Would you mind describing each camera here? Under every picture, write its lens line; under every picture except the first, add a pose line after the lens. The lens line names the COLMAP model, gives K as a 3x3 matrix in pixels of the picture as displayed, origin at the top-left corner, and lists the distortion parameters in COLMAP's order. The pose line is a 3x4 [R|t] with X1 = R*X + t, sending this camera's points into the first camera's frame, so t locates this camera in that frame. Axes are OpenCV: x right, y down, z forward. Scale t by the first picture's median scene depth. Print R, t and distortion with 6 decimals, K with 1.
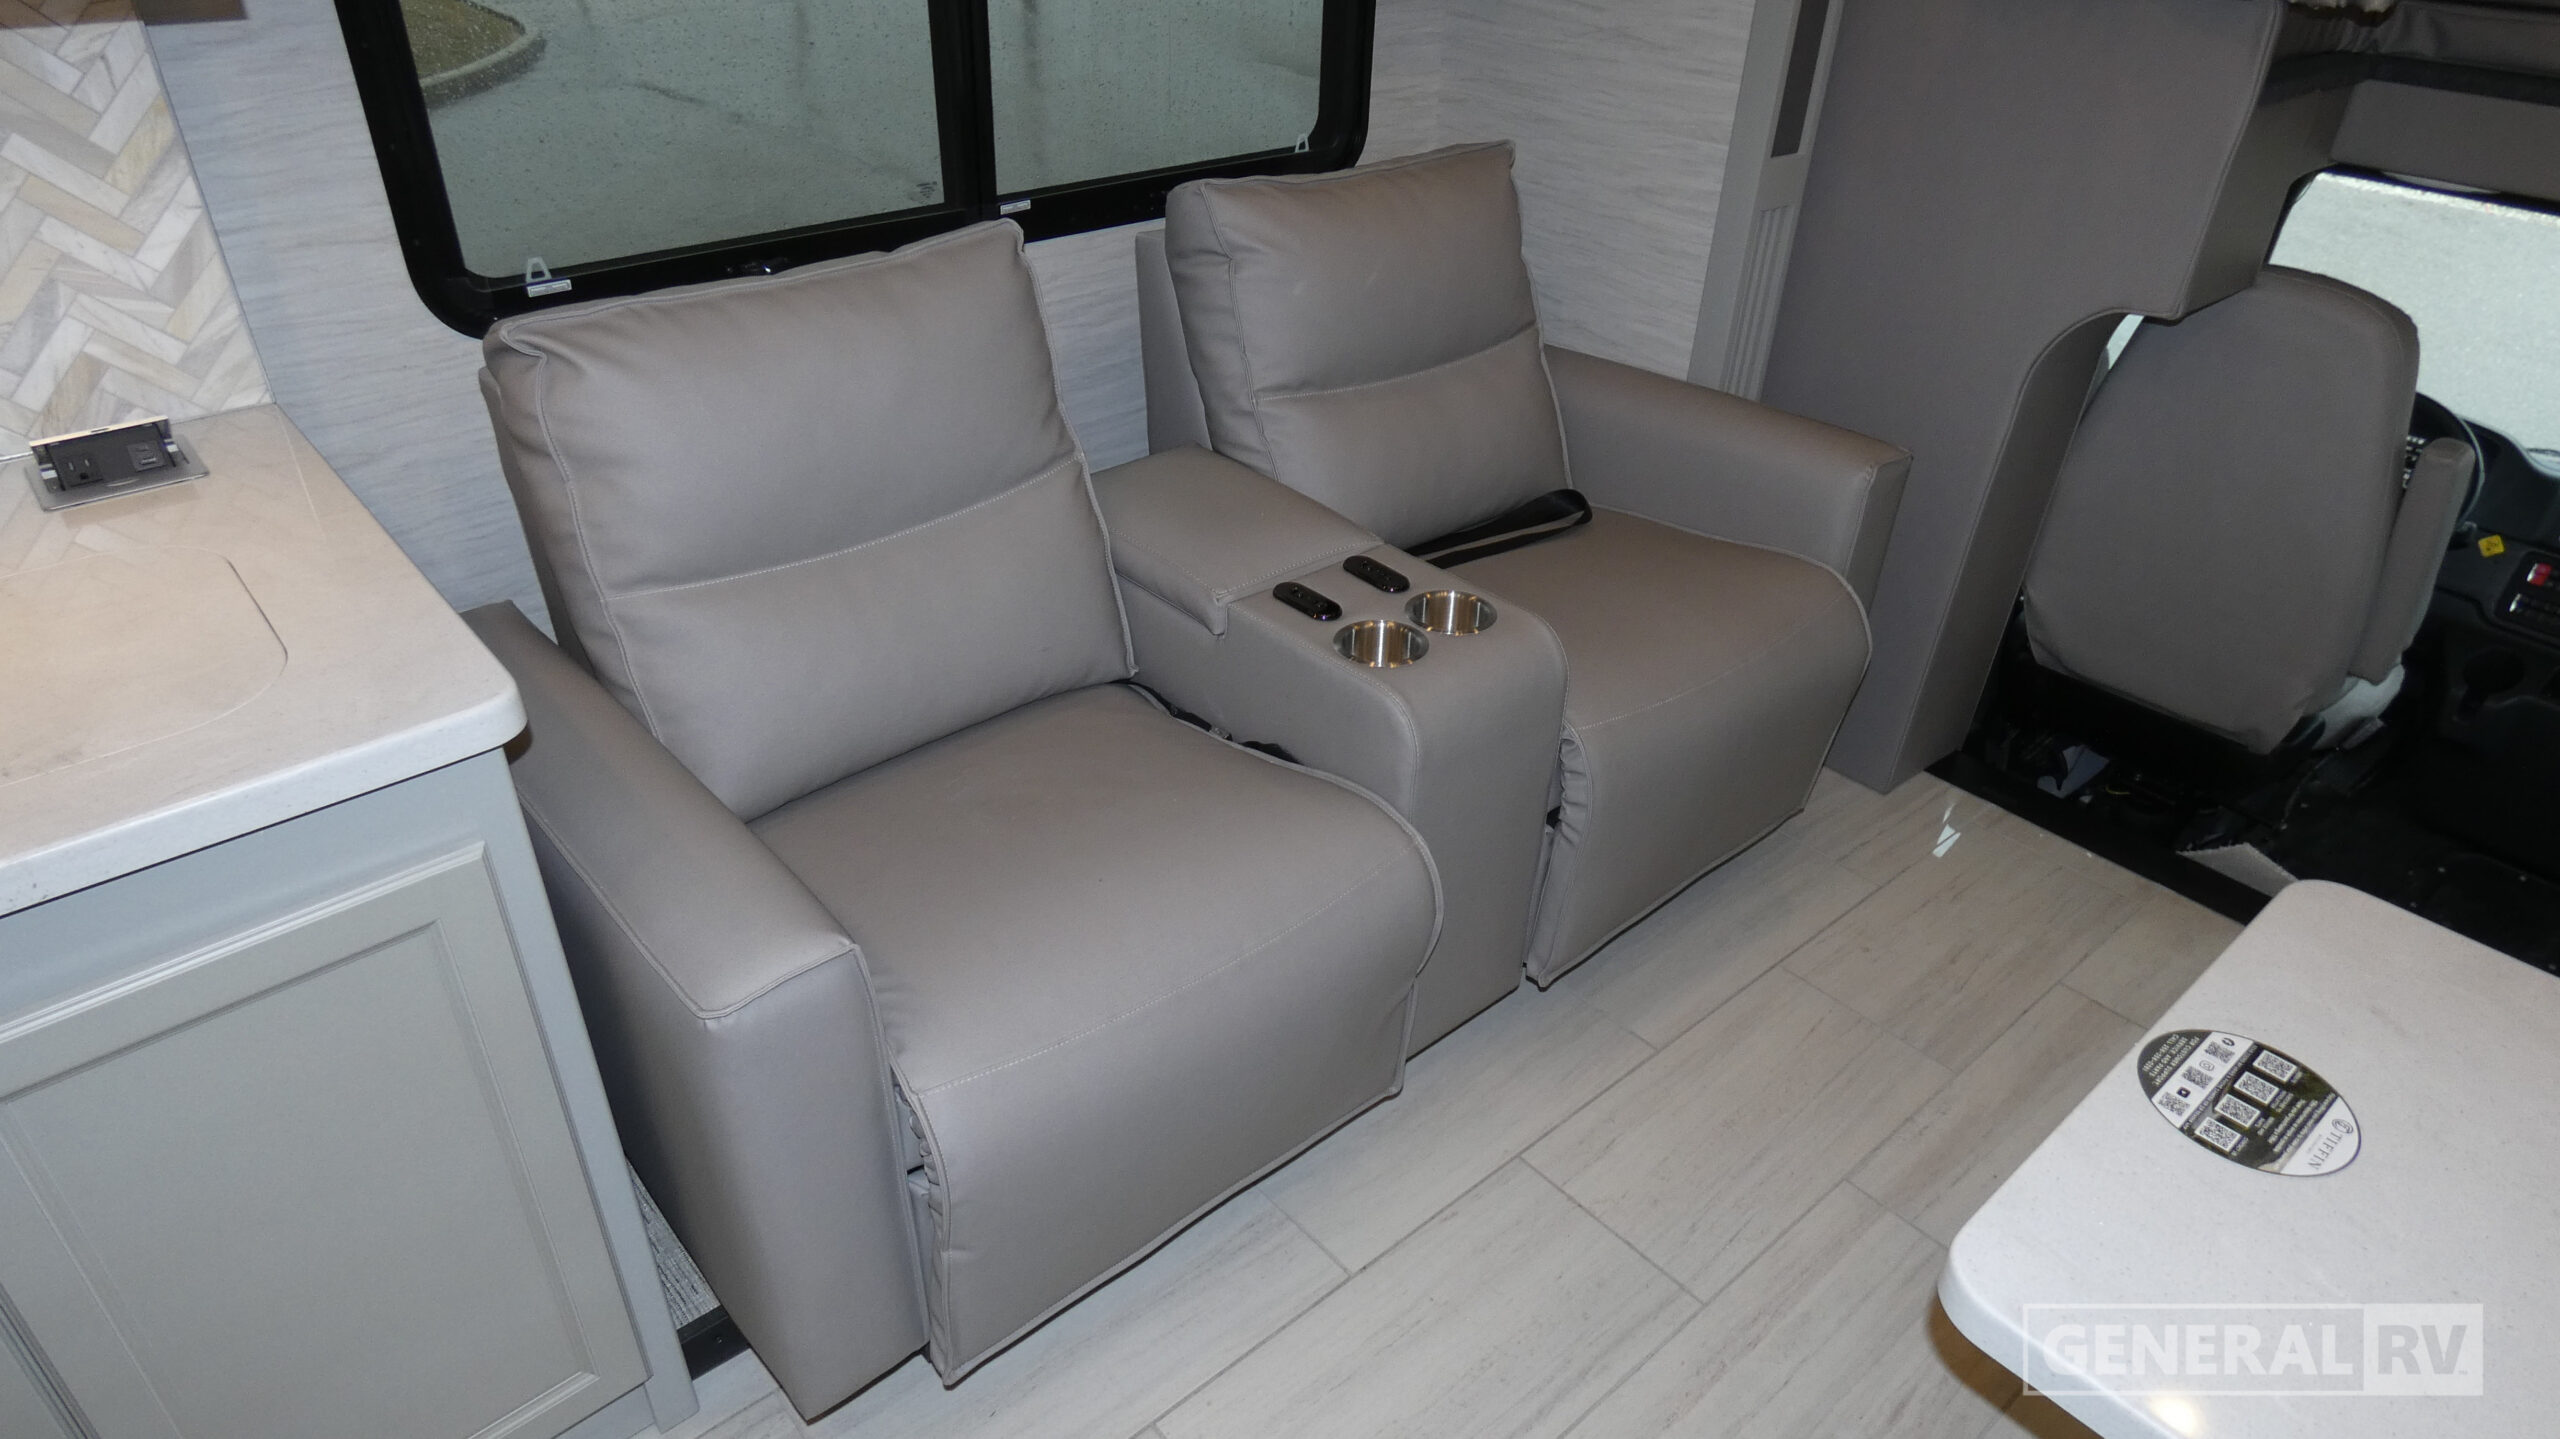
lens RADIAL K [[1527.6, 0, 1272.4], [0, 1527.6, 730.0], [0, 0, 1]] dist [-0.012364, 0.005627]
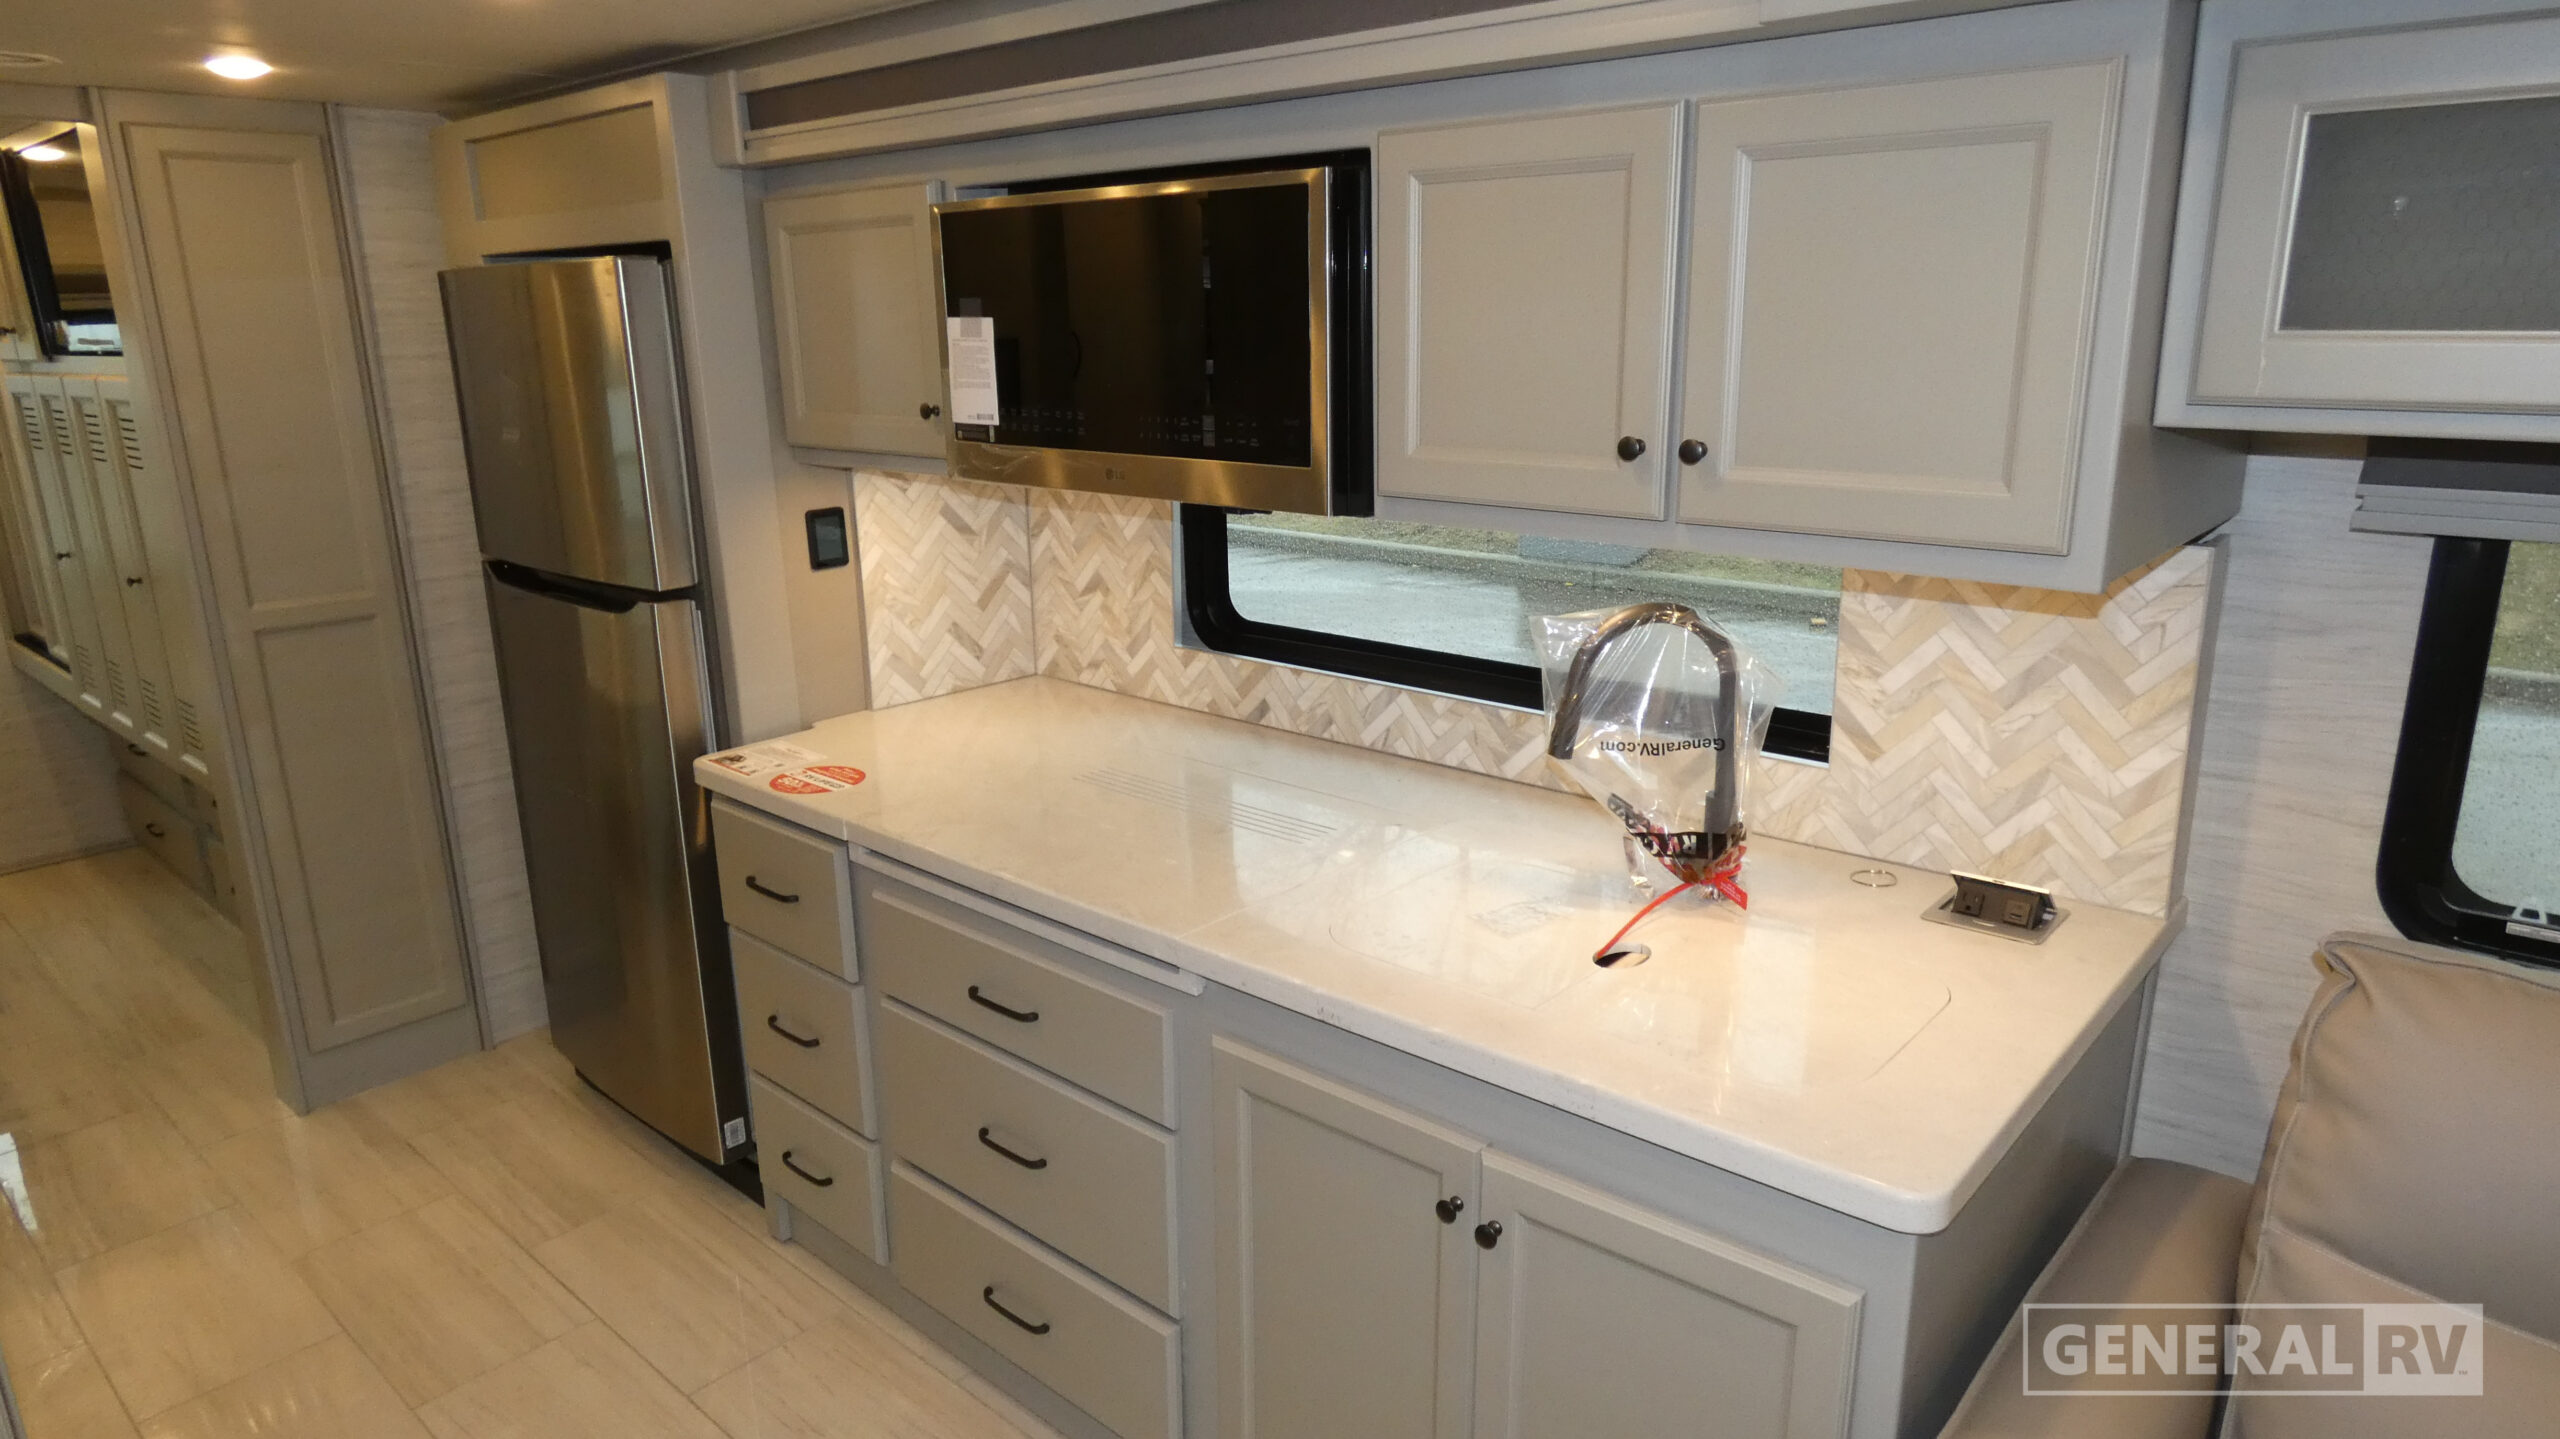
lens RADIAL K [[1527.6, 0, 1284.9], [0, 1527.6, 724.2], [0, 0, 1]] dist [-0.012364, 0.005627]
pose [[0.138155, 0.234413, -0.962270, 0.305513], [-0.520387, 0.843846, 0.130851, -0.160921], [0.842681, 0.482675, 0.238567, 0.146385]]
